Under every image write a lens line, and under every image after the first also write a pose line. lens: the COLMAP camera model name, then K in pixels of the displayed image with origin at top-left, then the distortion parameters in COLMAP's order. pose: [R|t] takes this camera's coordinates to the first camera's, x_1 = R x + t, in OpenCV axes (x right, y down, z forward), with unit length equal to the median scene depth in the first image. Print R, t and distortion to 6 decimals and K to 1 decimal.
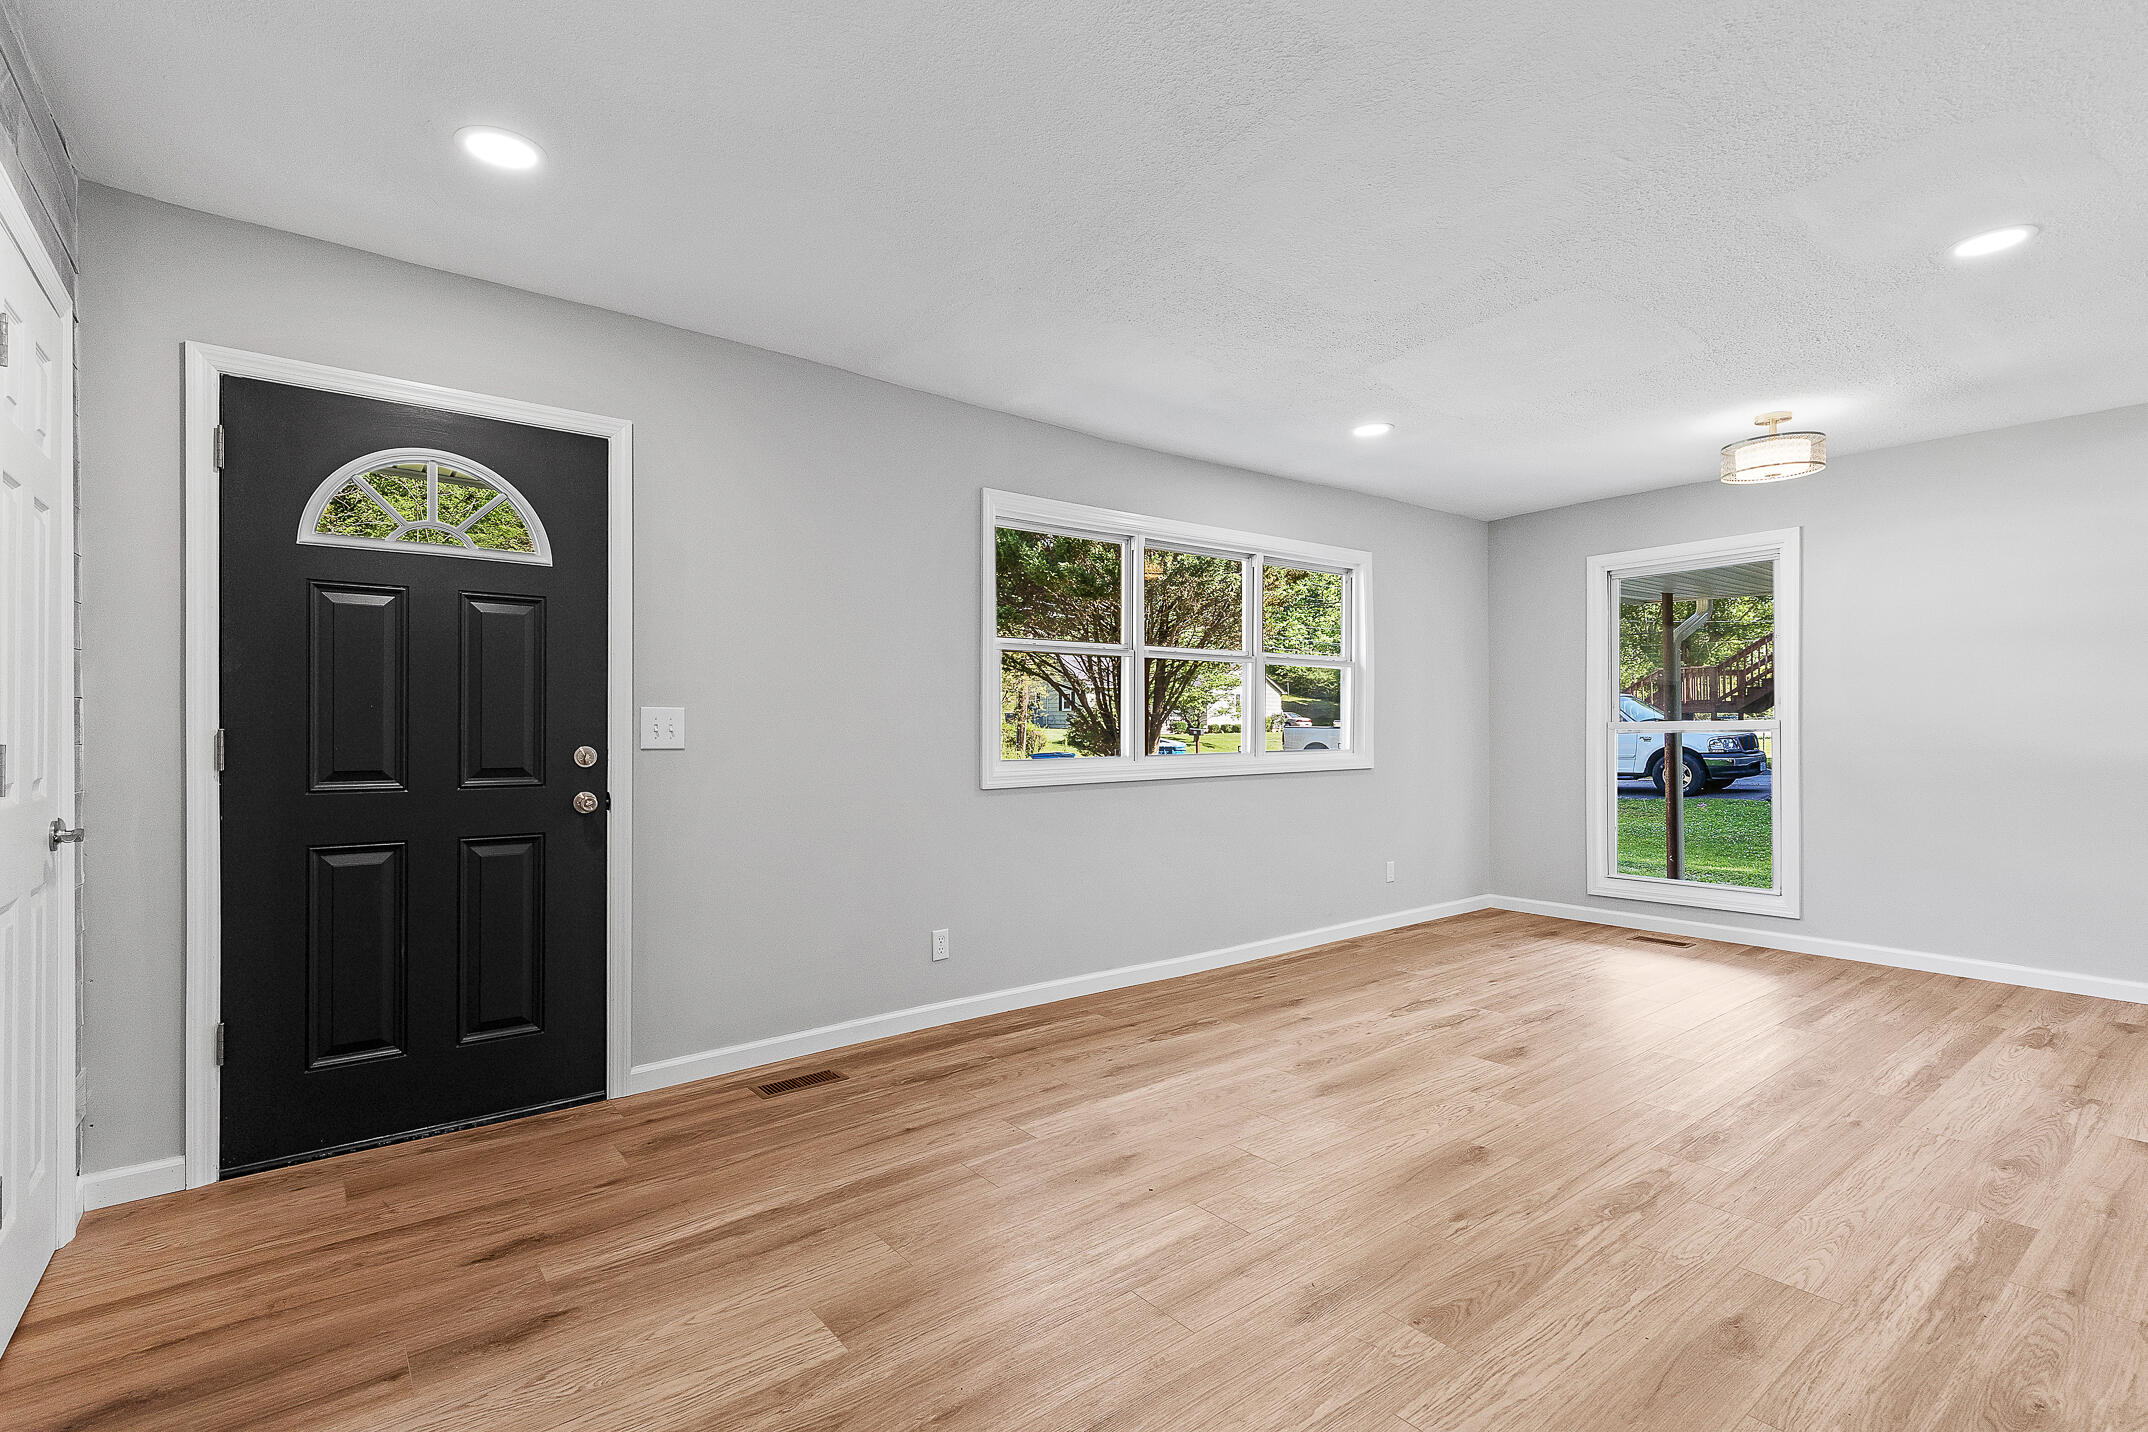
lens RADIAL K [[983.0, 0, 1074.3], [0, 983.0, 724.9], [0, 0, 1]] dist [0.004396, 0.000768]
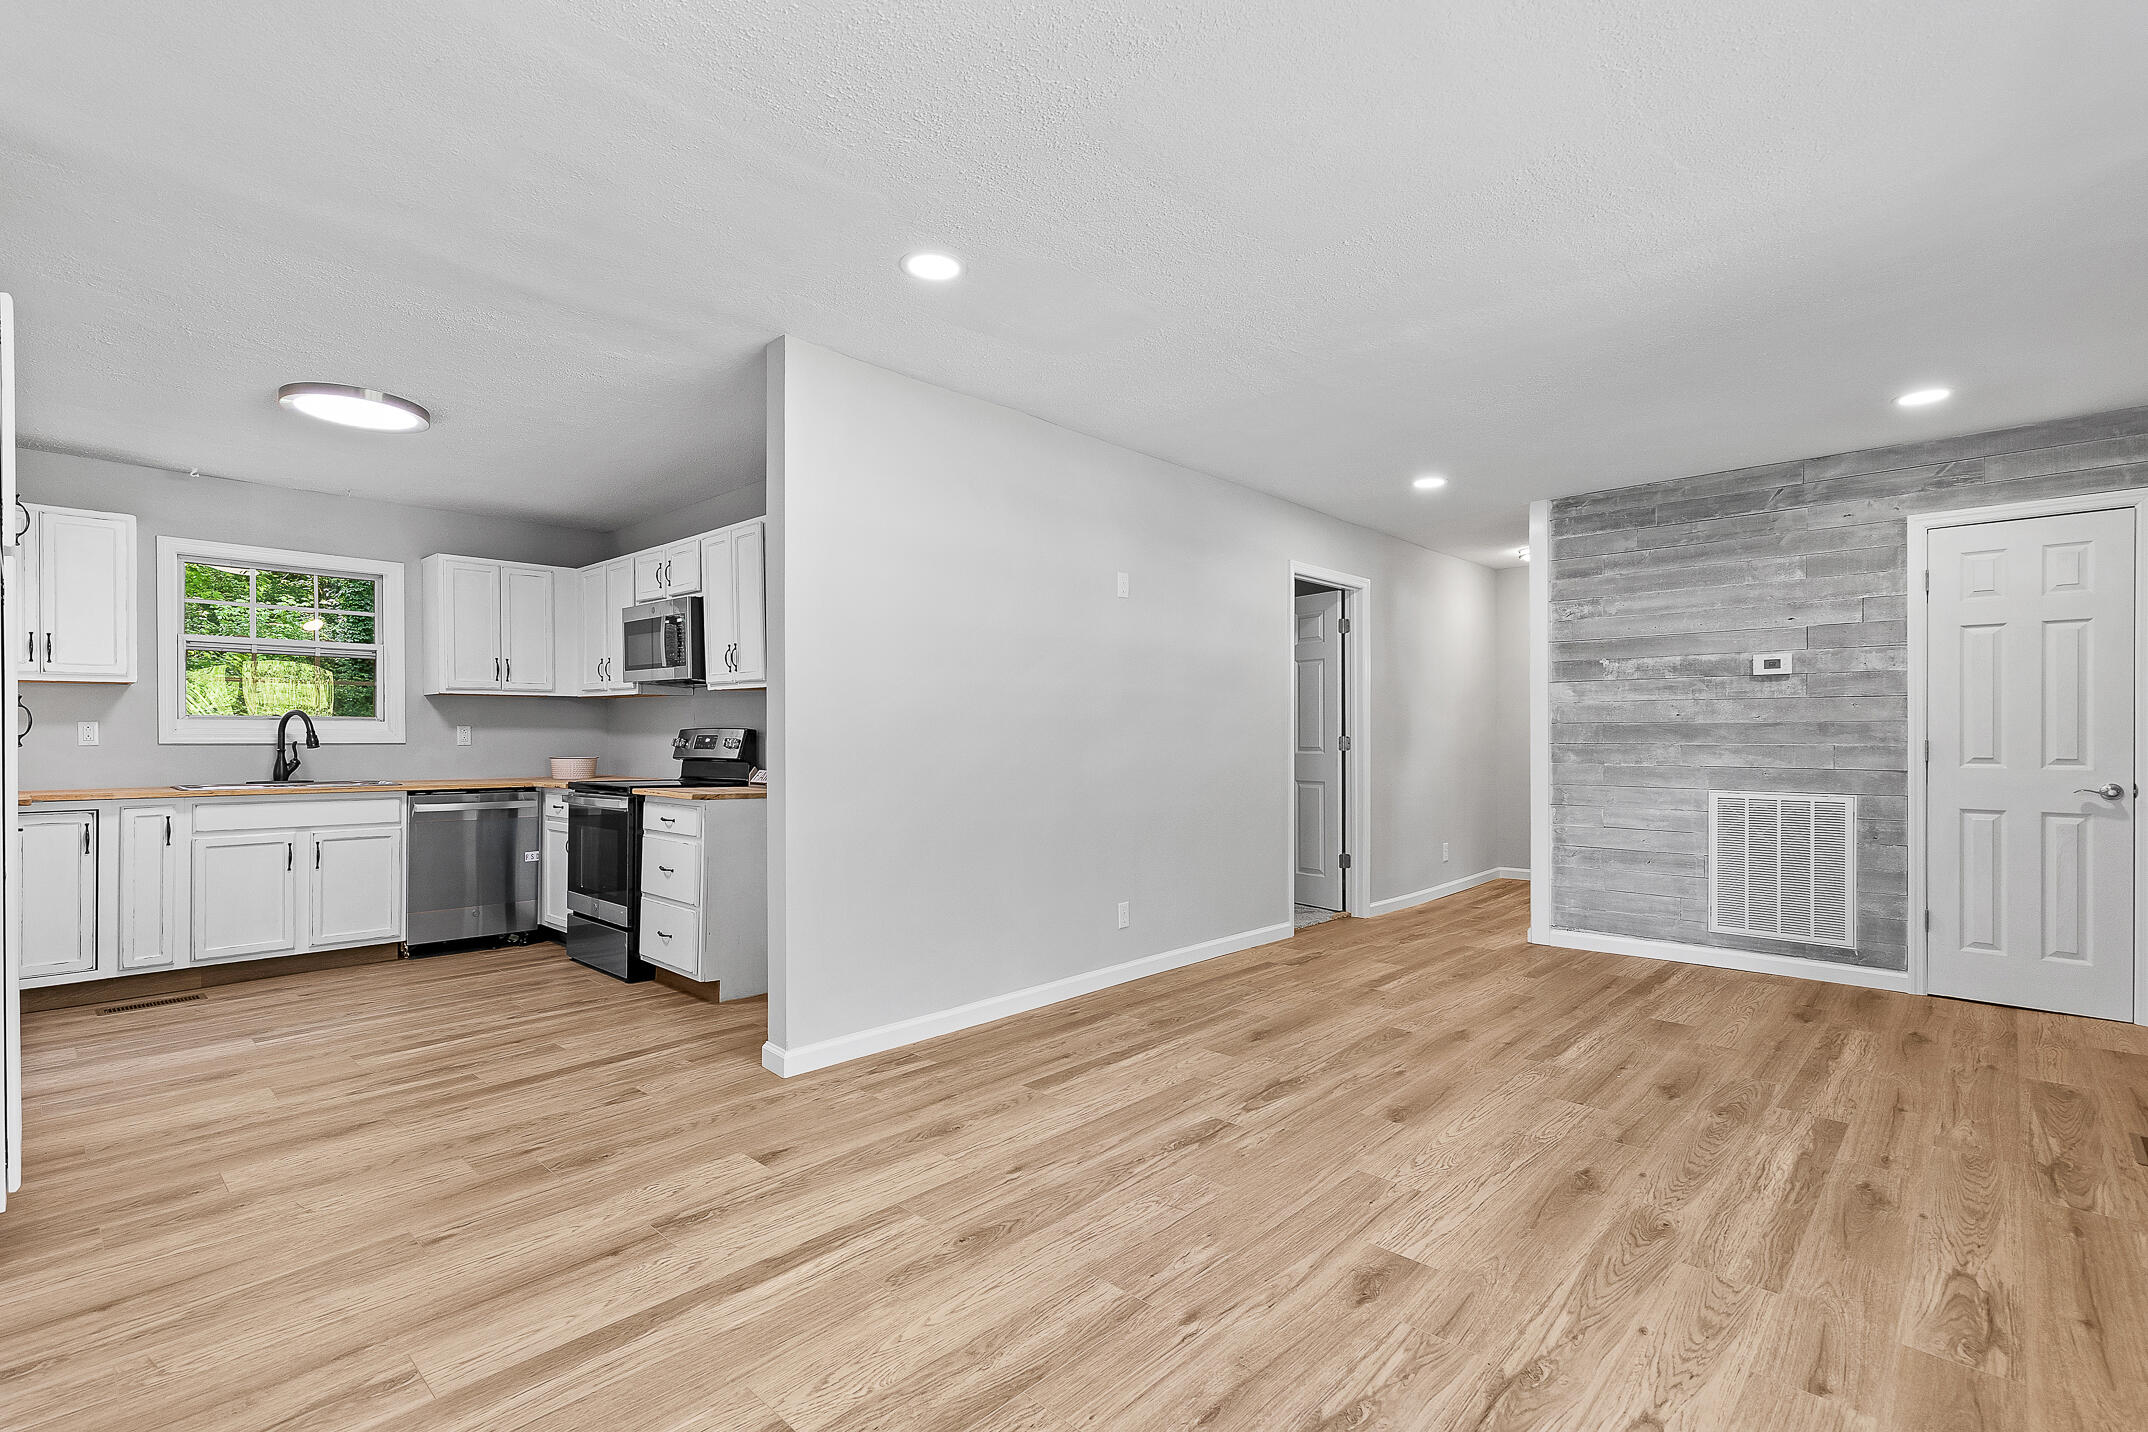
lens RADIAL K [[983.0, 0, 1077.3], [0, 983.0, 726.1], [0, 0, 1]] dist [0.004396, 0.000768]
pose [[-0.988642, 0.001936, -0.150279, 0.914661], [0.003272, 0.999957, -0.008647, -0.000226], [0.150256, -0.009040, -0.988606, 2.008328]]
